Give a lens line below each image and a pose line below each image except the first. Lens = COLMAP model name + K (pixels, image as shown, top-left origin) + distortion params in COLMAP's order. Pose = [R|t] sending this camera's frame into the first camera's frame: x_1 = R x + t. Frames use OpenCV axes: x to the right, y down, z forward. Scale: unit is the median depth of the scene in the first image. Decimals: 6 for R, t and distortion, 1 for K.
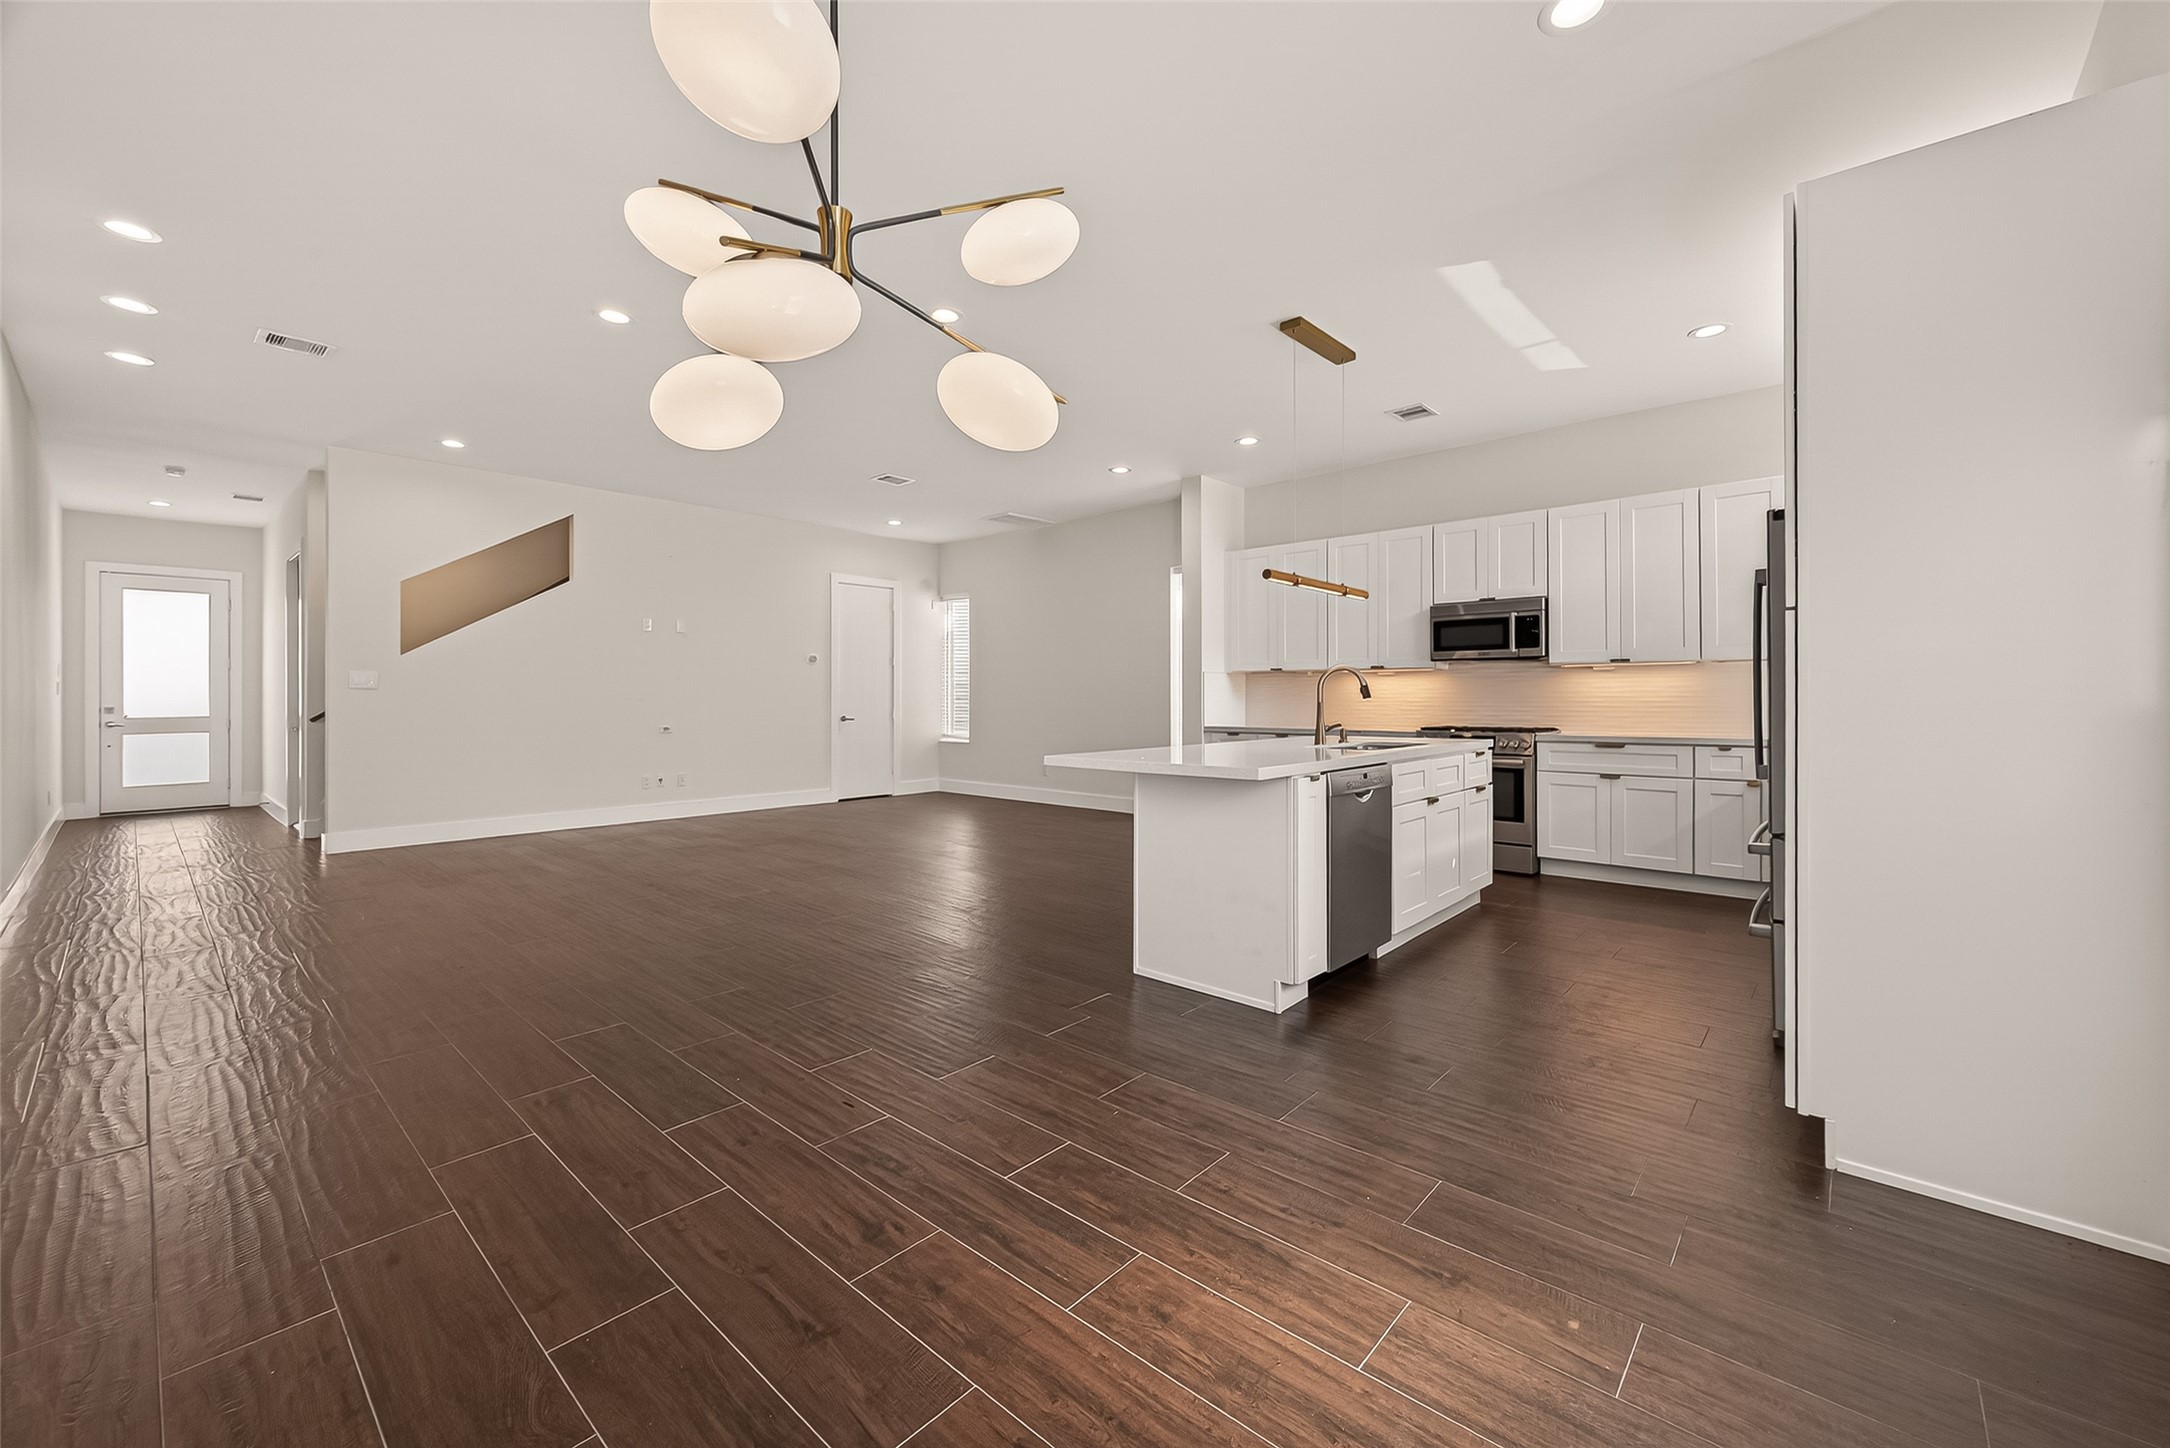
lens RADIAL K [[847.2, 0, 1099.3], [0, 847.2, 690.4], [0, 0, 1]] dist [-0.000332, 0.009109]
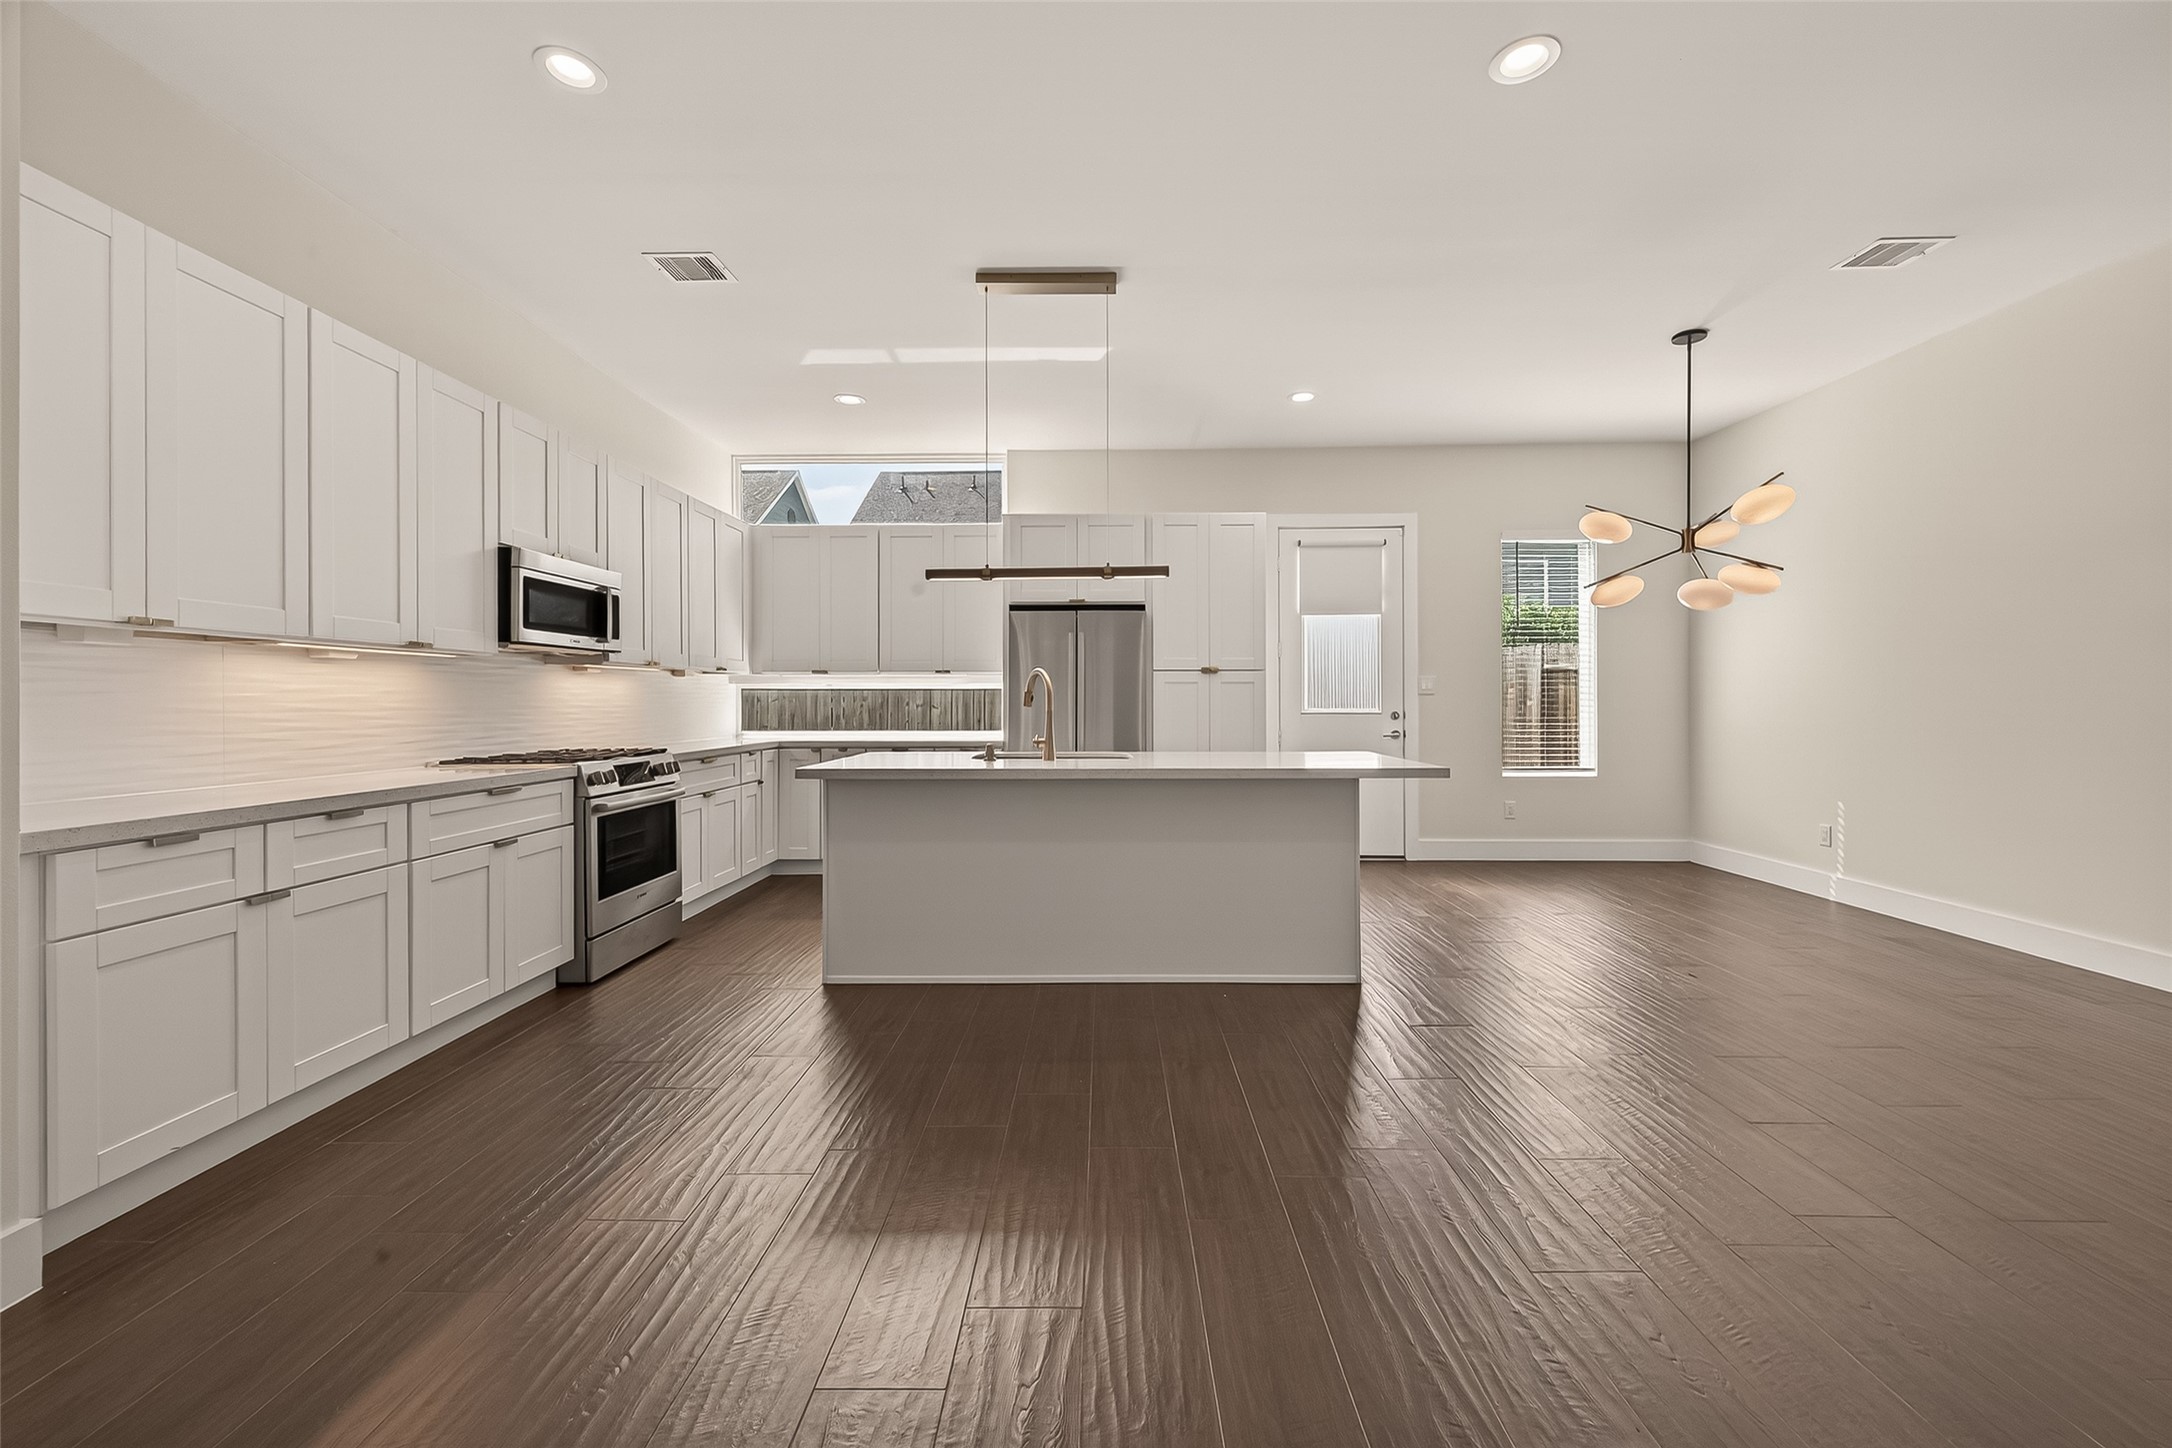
lens RADIAL K [[843.8, 0, 1083.6], [0, 843.8, 706.3], [0, 0, 1]] dist [-0.005267, -0.000258]
pose [[-0.647785, 0.000777, 0.761823, -0.197534], [-0.002621, 0.999991, -0.003249, 0.005120], [-0.761819, -0.004101, -0.647777, 0.751639]]
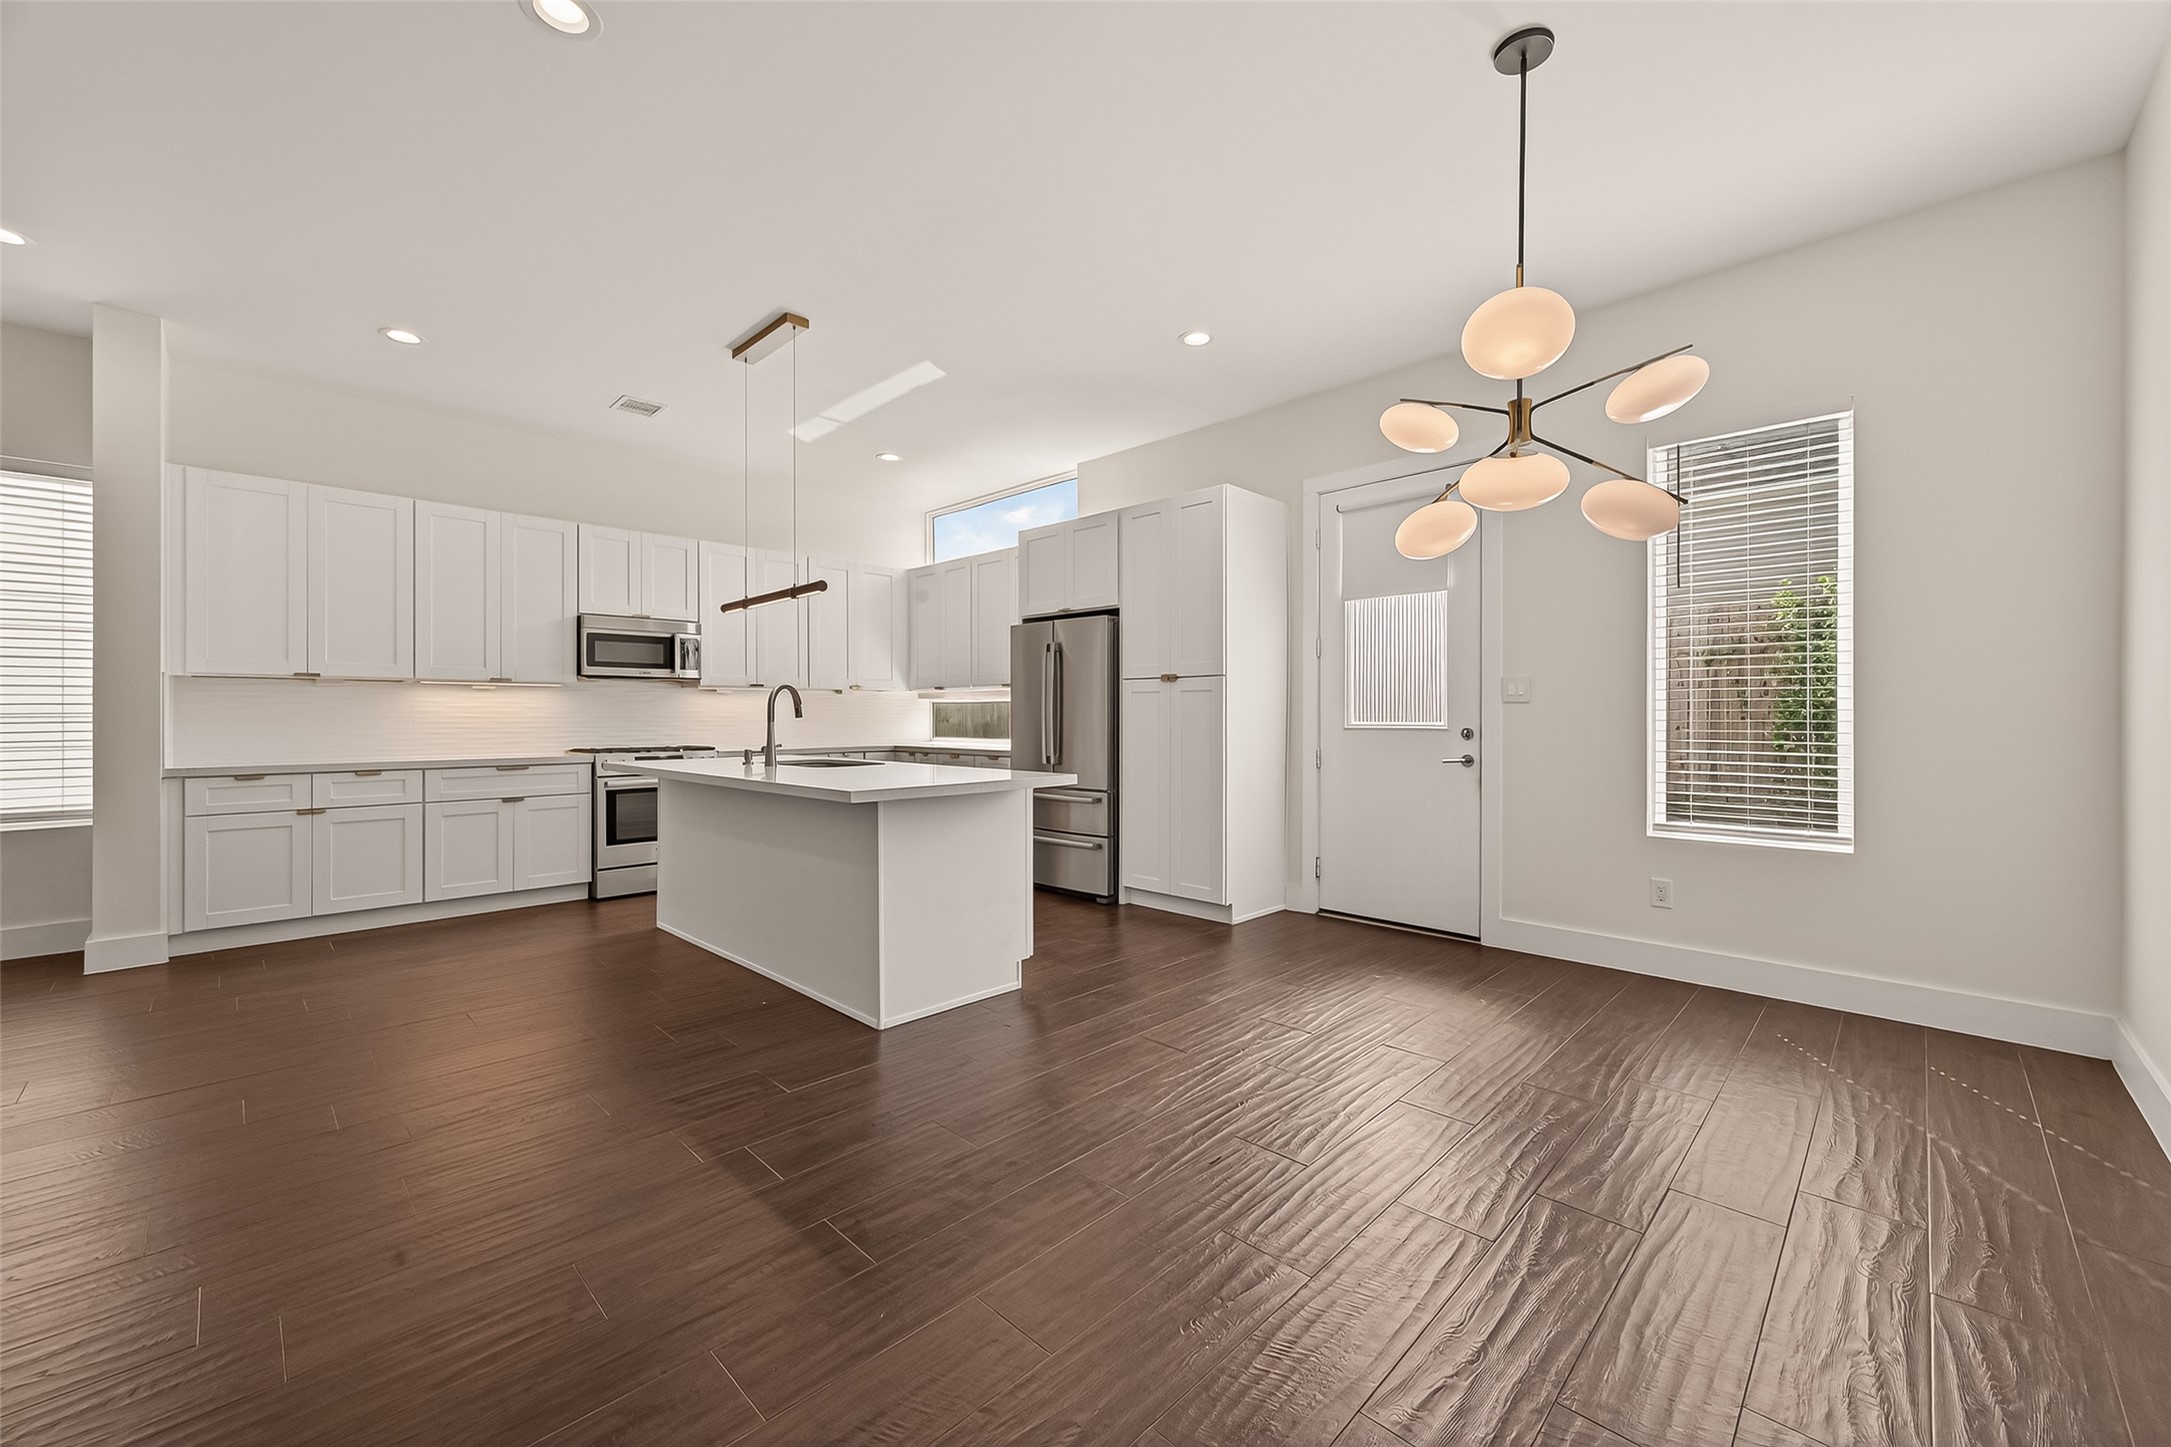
lens RADIAL K [[848.8, 0, 1091.5], [0, 848.8, 716.4], [0, 0, 1]] dist [0.000557, 0.004614]
pose [[0.044206, 0.002364, 0.999020, -0.332003], [-0.008385, 0.999963, -0.001995, 0.002695], [-0.998987, -0.008289, 0.044224, 0.296578]]
